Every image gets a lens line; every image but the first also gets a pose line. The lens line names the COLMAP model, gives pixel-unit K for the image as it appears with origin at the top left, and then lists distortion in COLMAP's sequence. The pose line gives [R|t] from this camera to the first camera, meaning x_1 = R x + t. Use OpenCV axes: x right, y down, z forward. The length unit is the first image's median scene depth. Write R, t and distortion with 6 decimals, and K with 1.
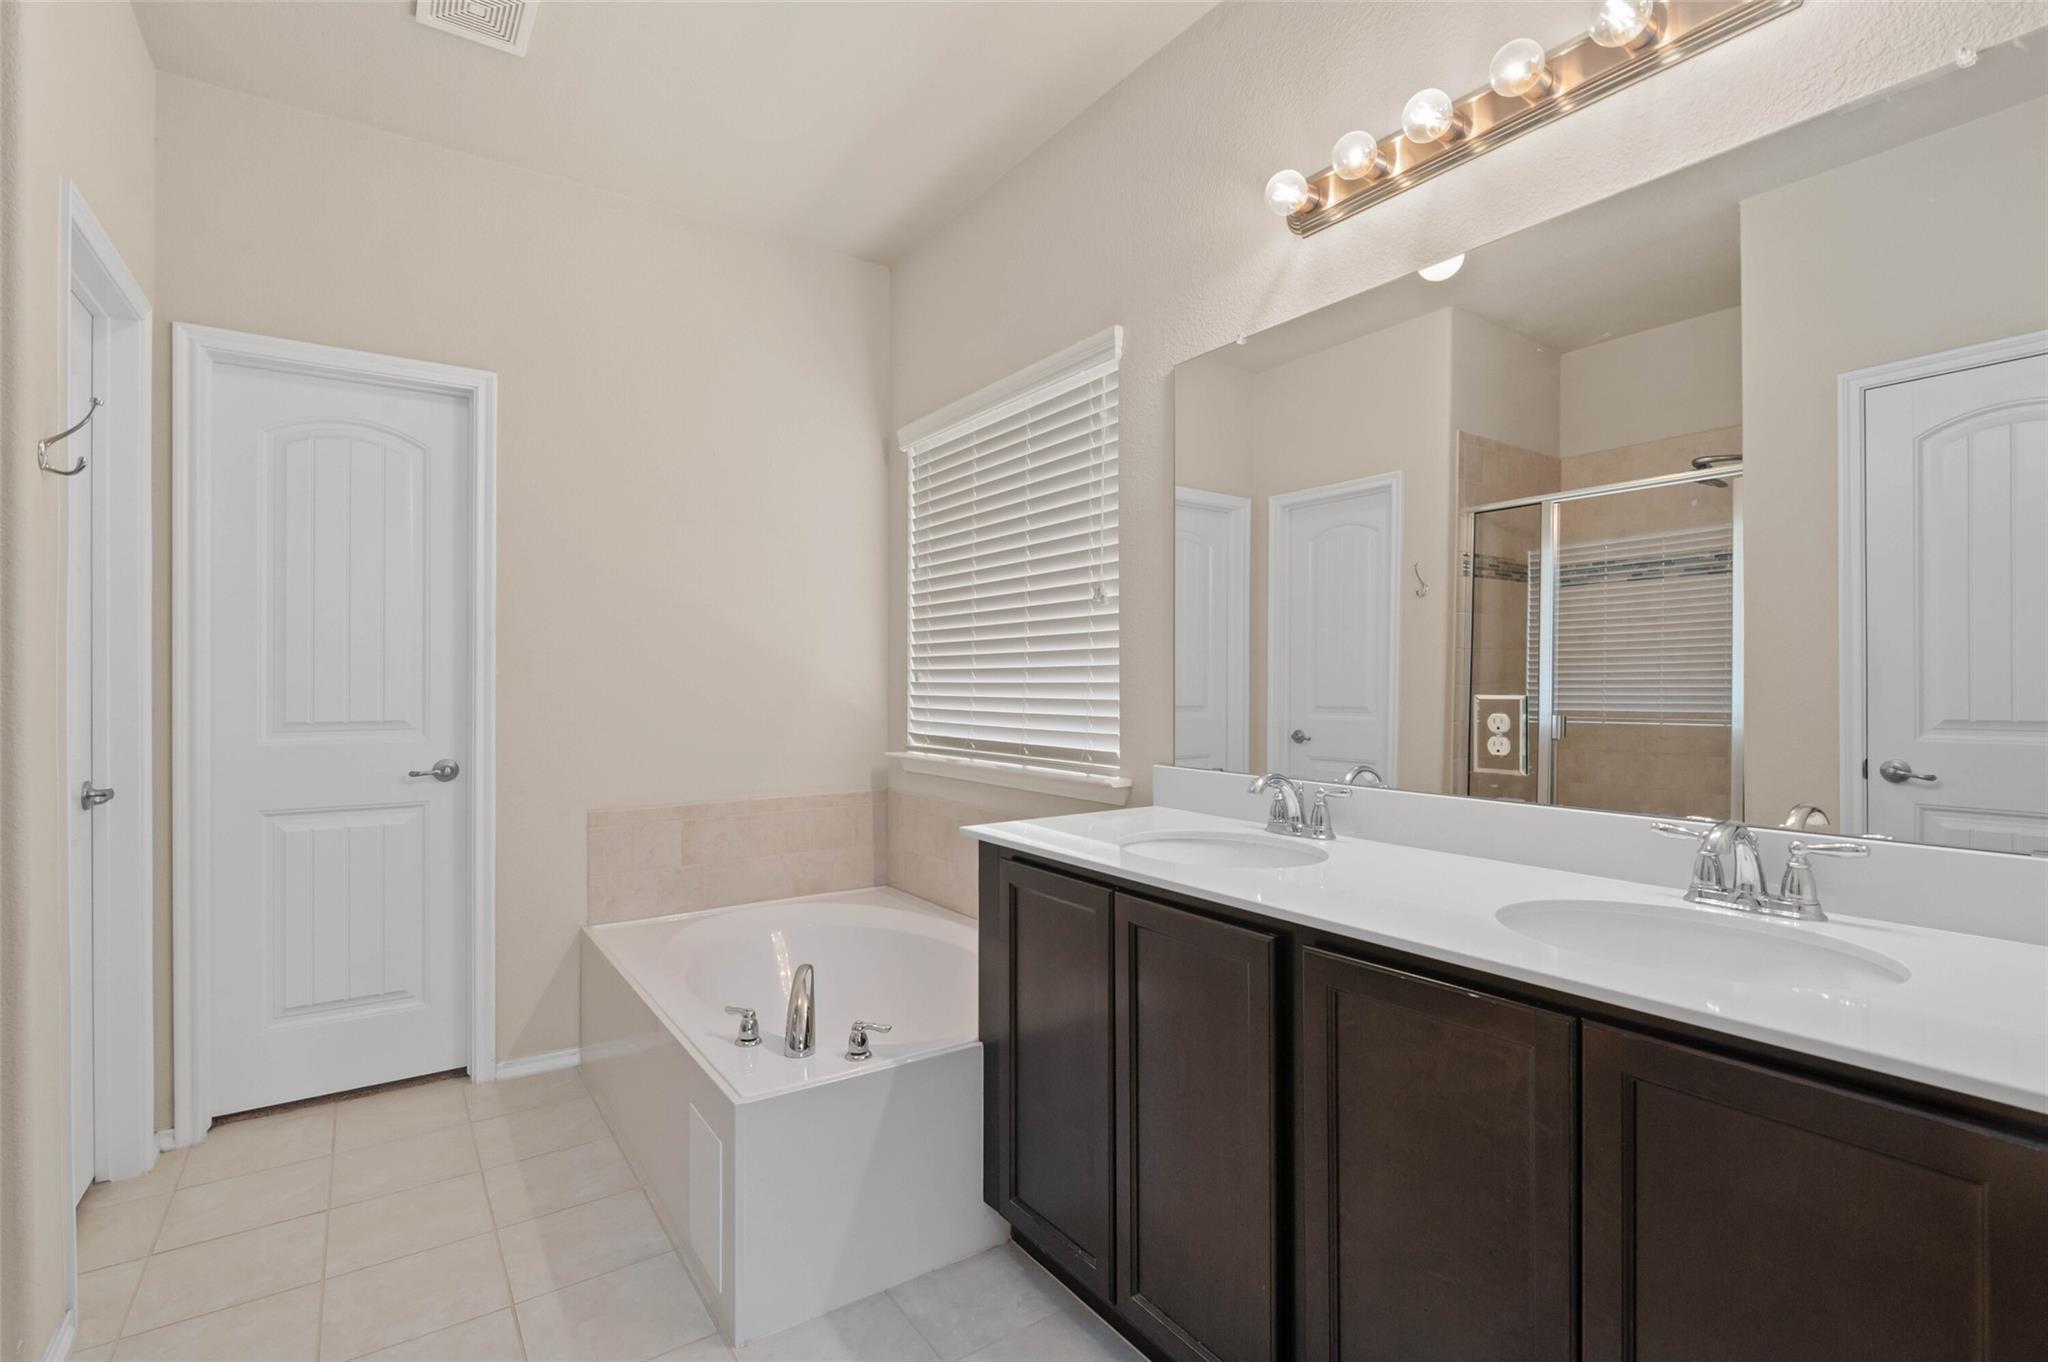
lens RADIAL K [[944.2, 0, 1025.2], [0, 944.2, 682.4], [0, 0, 1]] dist [-0.005164, 0.000592]
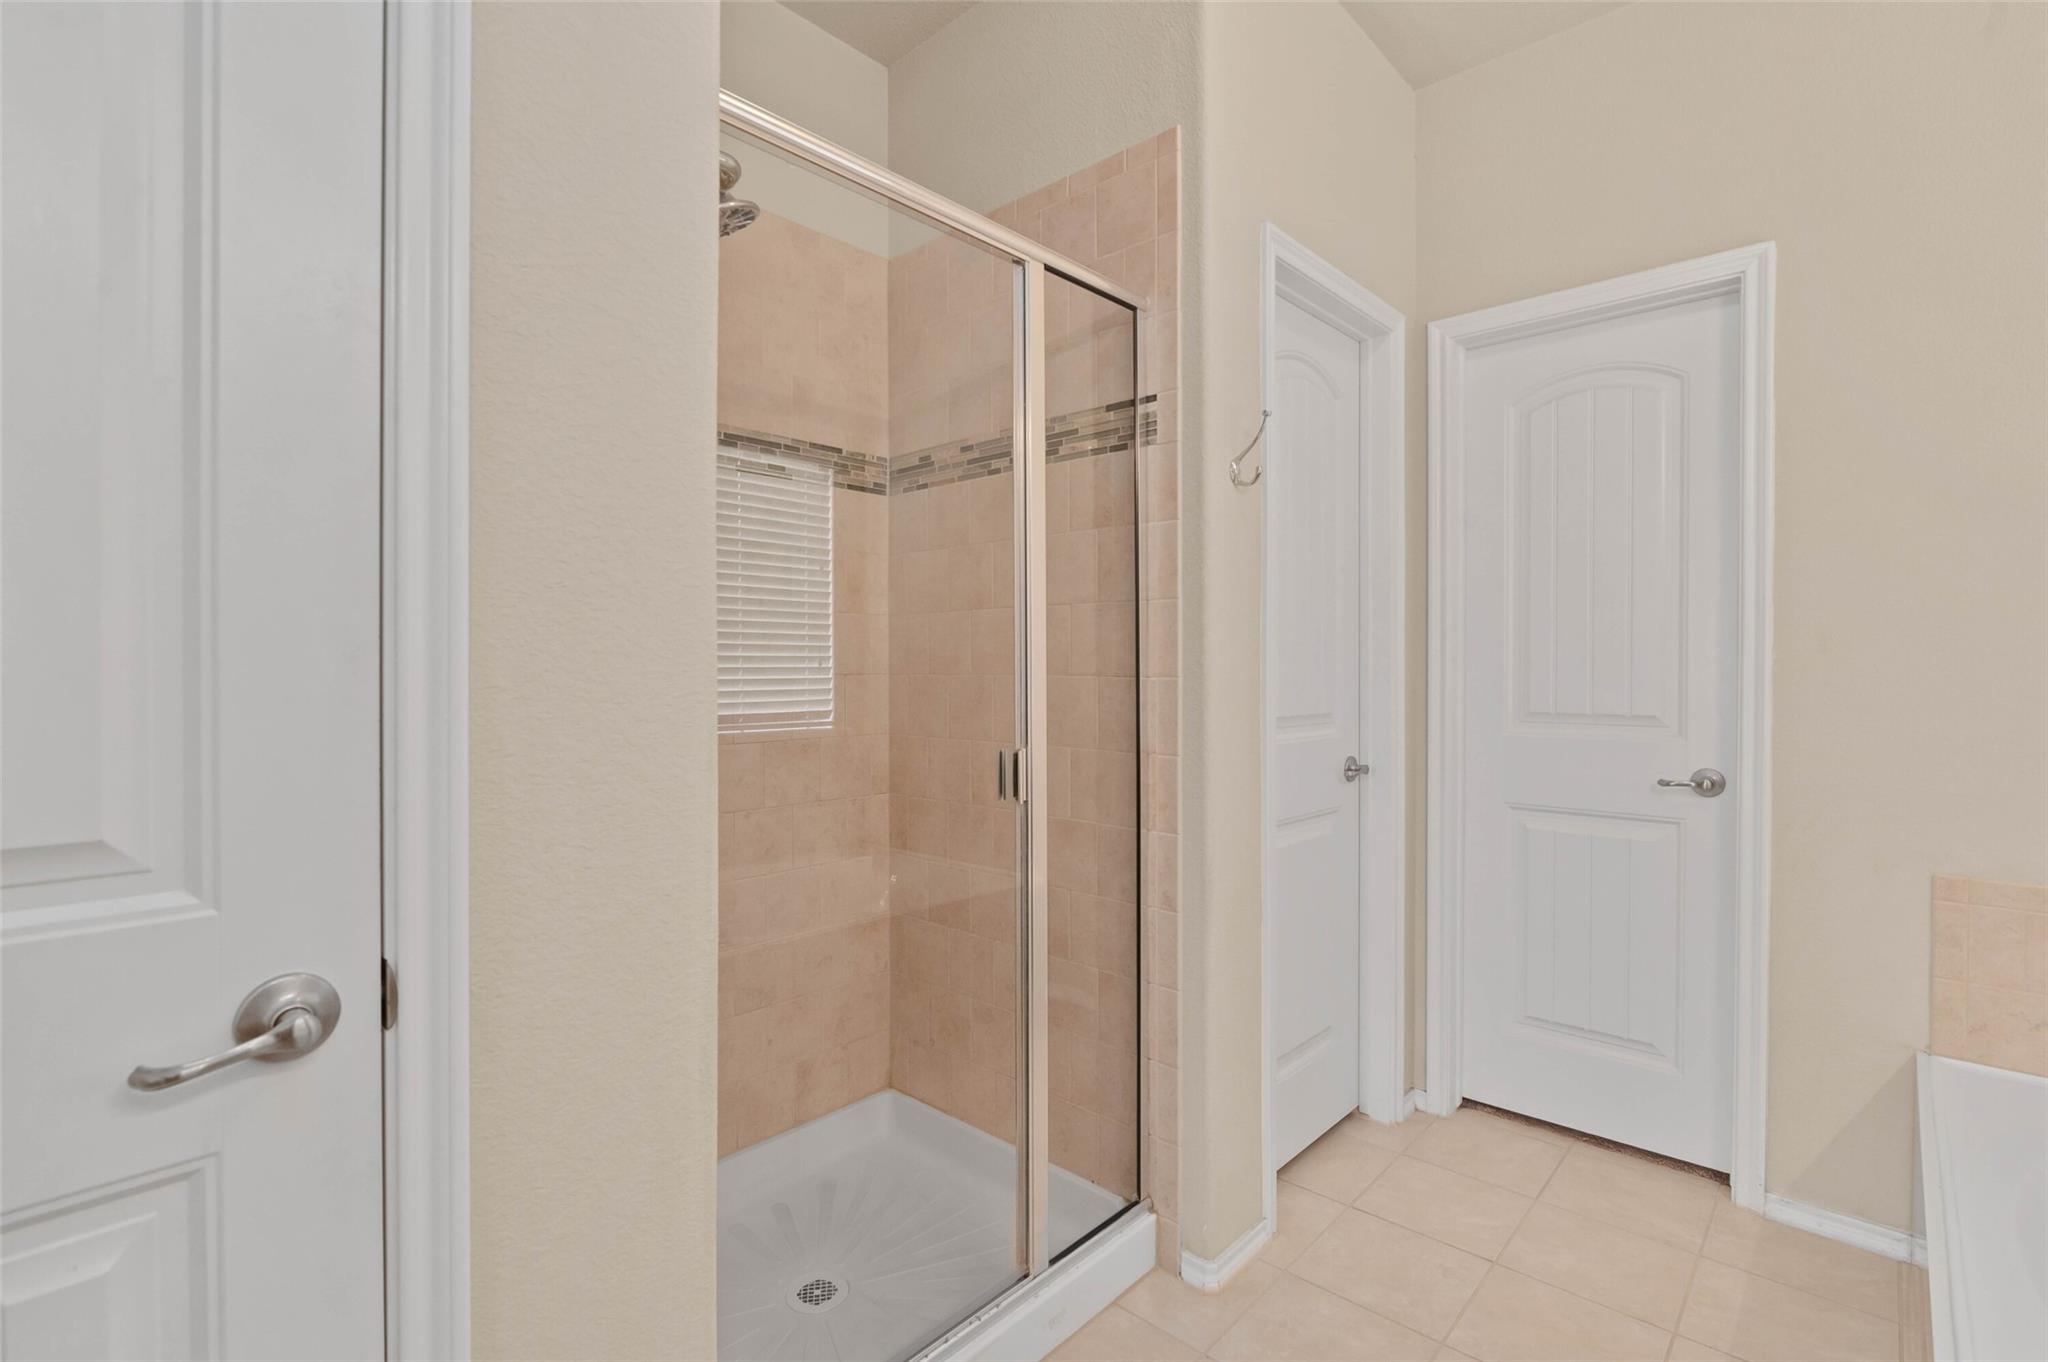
lens RADIAL K [[944.2, 0, 1024.6], [0, 944.2, 678.5], [0, 0, 1]] dist [-0.005164, 0.000592]
pose [[0.222970, 0.013611, -0.974730, 0.015825], [-0.001341, 0.999906, 0.013656, -0.002580], [0.974824, -0.001738, 0.222968, 0.286787]]
